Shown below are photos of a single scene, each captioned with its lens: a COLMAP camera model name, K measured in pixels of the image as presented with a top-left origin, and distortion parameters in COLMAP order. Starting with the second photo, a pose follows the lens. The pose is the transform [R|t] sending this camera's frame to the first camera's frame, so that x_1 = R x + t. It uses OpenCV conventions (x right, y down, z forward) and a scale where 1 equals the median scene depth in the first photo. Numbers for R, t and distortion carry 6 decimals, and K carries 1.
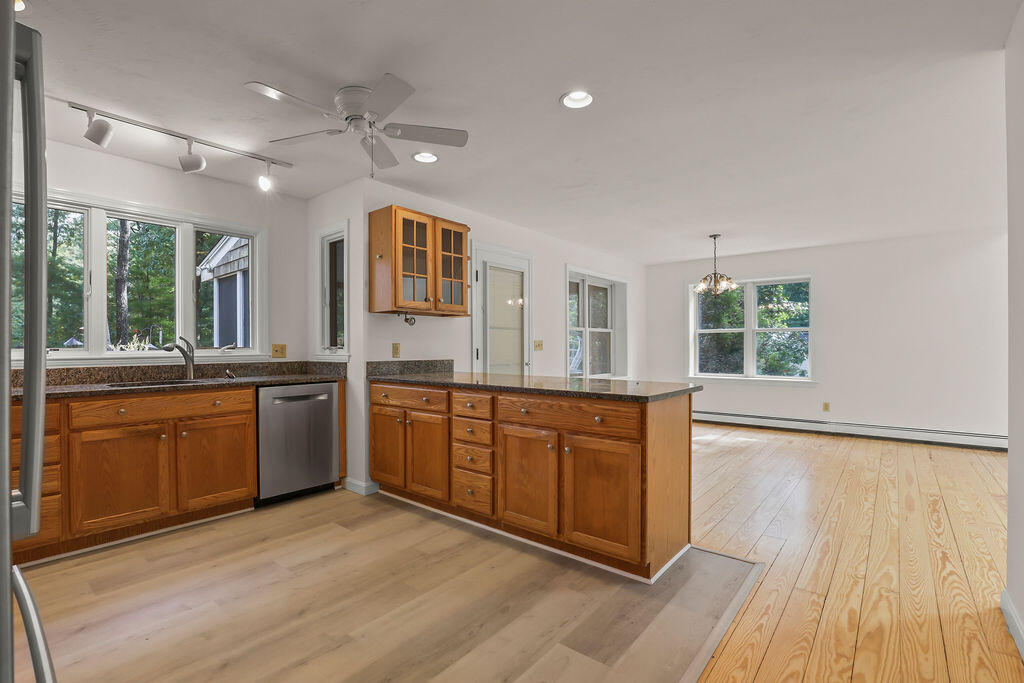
lens RADIAL K [[457.3, 0, 509.4], [0, 457.3, 358.3], [0, 0, 1]] dist [-0.016360, 0.000251]
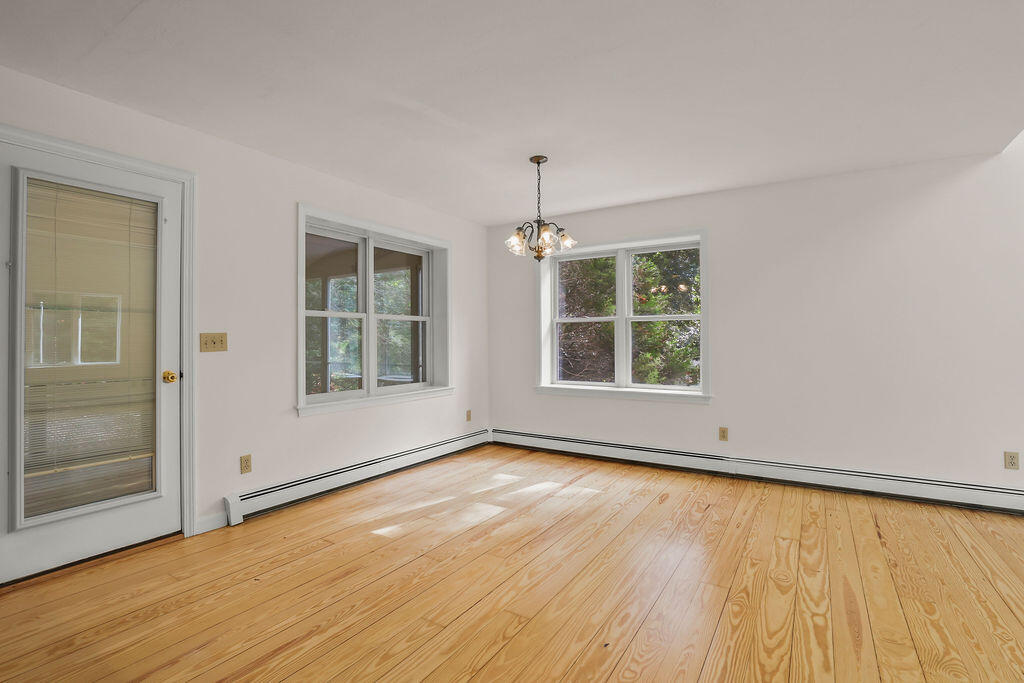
lens RADIAL K [[475.5, 0, 507.7], [0, 475.5, 342.4], [0, 0, 1]] dist [-0.020707, 0.001072]
pose [[0.992906, -0.004735, 0.118807, 0.281410], [0.008054, 0.999590, -0.027467, -0.007646], [-0.118628, 0.028229, 0.992537, 0.323540]]
